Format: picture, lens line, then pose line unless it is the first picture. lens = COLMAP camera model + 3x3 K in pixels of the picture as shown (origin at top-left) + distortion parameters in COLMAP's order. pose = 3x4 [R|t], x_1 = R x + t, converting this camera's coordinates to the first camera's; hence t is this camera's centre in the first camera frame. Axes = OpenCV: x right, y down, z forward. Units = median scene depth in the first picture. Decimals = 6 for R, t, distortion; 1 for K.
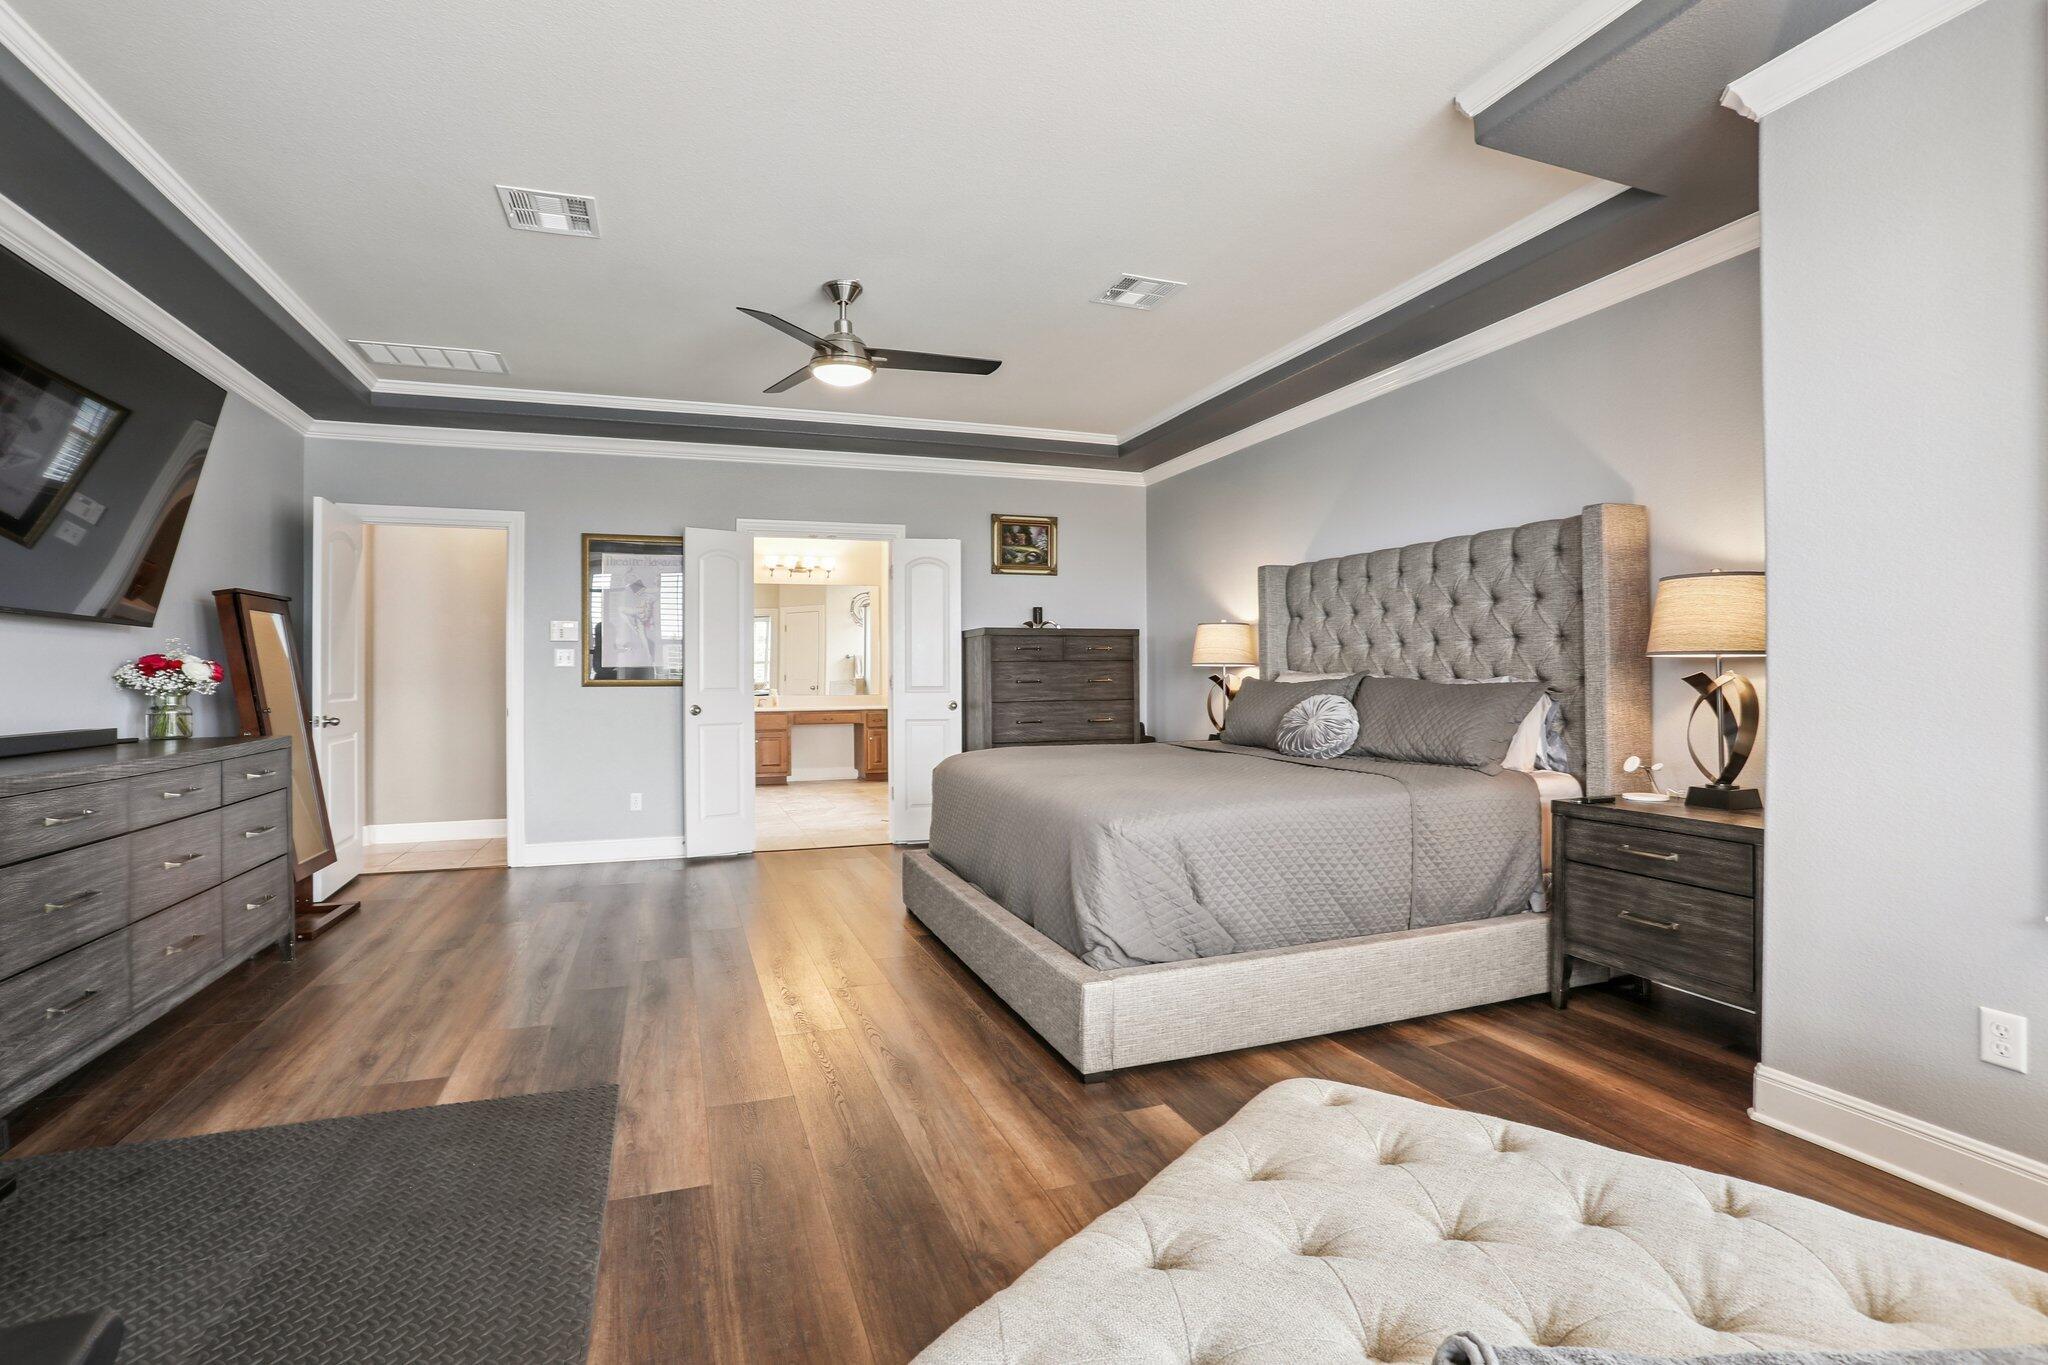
lens RADIAL K [[941.9, 0, 1020.8], [0, 941.9, 681.3], [0, 0, 1]] dist [-0.037078, 0.001254]
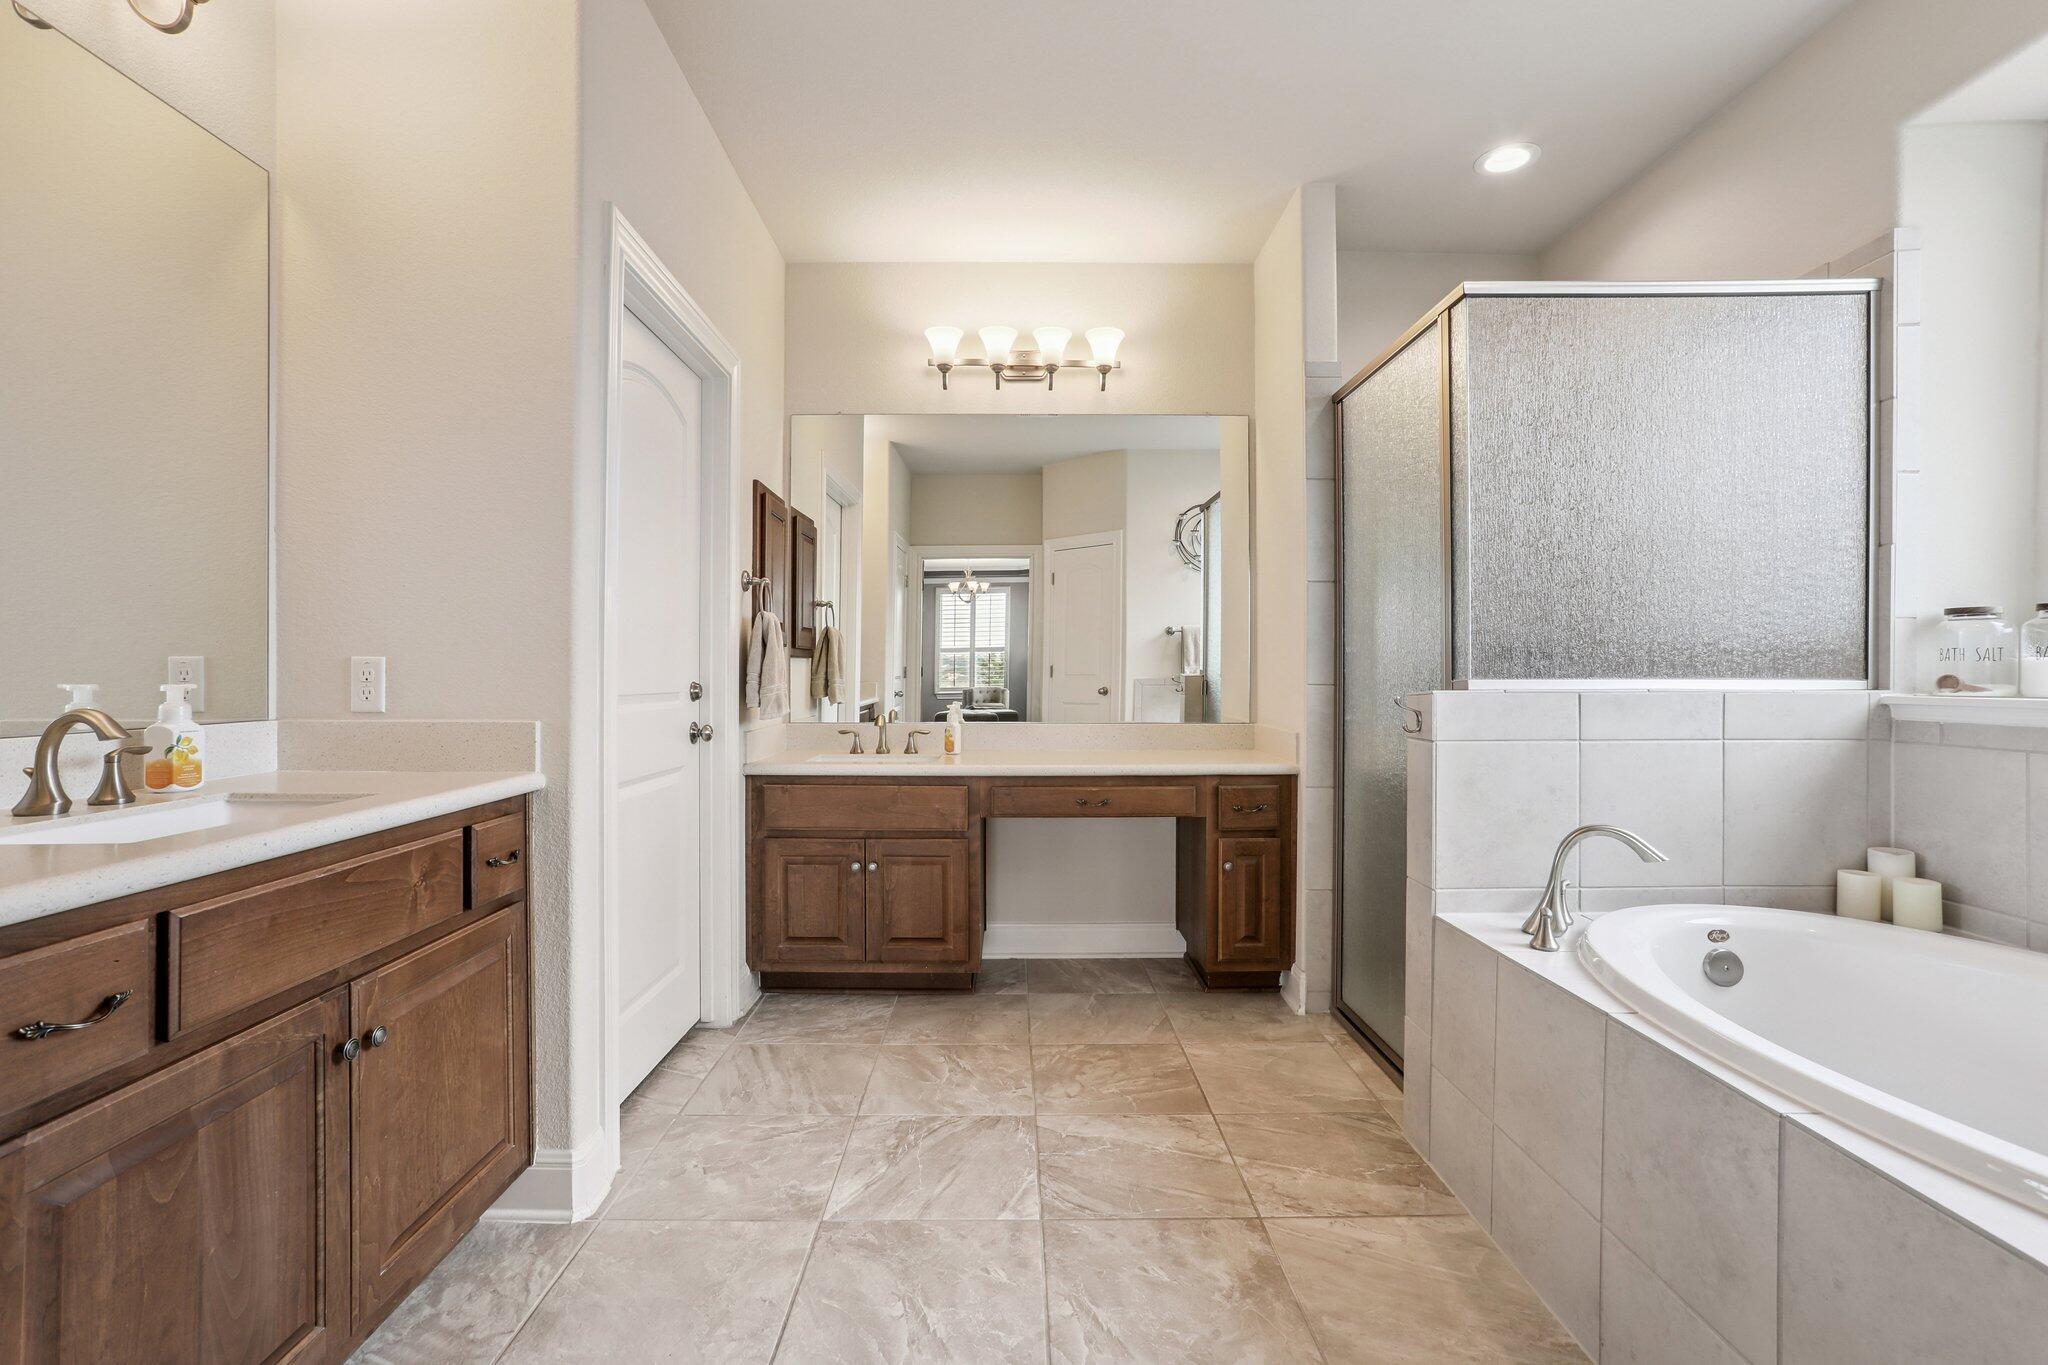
lens RADIAL K [[941.9, 0, 1018.2], [0, 941.9, 675.0], [0, 0, 1]] dist [-0.037078, 0.001254]
pose [[0.938754, 0.003925, -0.344567, -0.112902], [-0.004634, 0.999988, -0.001235, -0.002549], [0.344558, 0.002756, 0.938761, 0.652603]]
